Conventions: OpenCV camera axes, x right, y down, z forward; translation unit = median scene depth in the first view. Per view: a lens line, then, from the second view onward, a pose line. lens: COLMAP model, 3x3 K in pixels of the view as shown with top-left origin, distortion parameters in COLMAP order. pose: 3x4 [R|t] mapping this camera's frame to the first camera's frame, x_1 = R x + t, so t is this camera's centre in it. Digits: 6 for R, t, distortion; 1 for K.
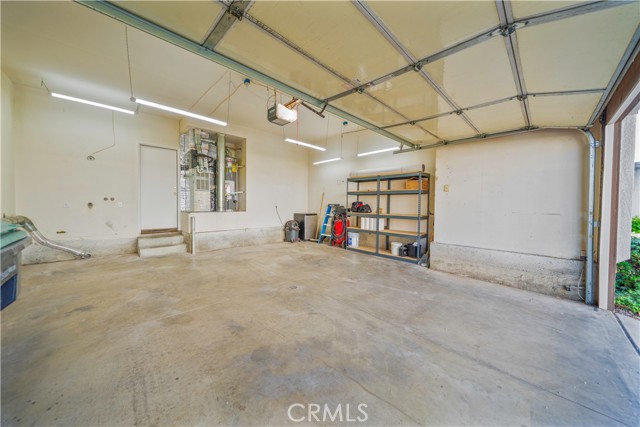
lens RADIAL K [[219.8, 0, 318.7], [0, 219.8, 210.7], [0, 0, 1]] dist [-0.000798, 0.000020]
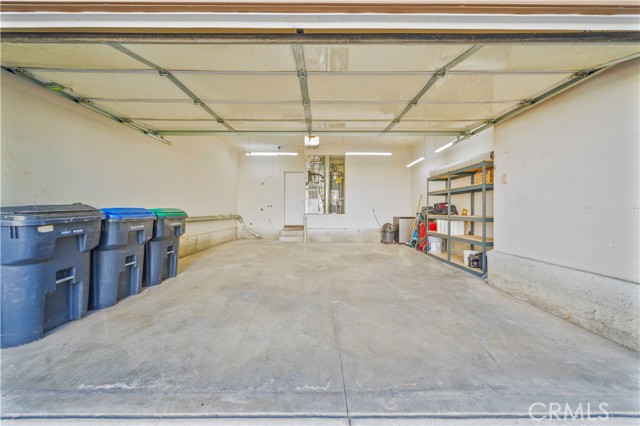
lens RADIAL K [[219.8, 0, 318.1], [0, 219.8, 211.4], [0, 0, 1]] dist [-0.000798, 0.000020]
pose [[0.720785, -0.009379, -0.693095, 0.472914], [-0.013347, 0.999535, -0.027405, 0.027873], [0.693030, 0.029004, 0.720325, 0.013763]]
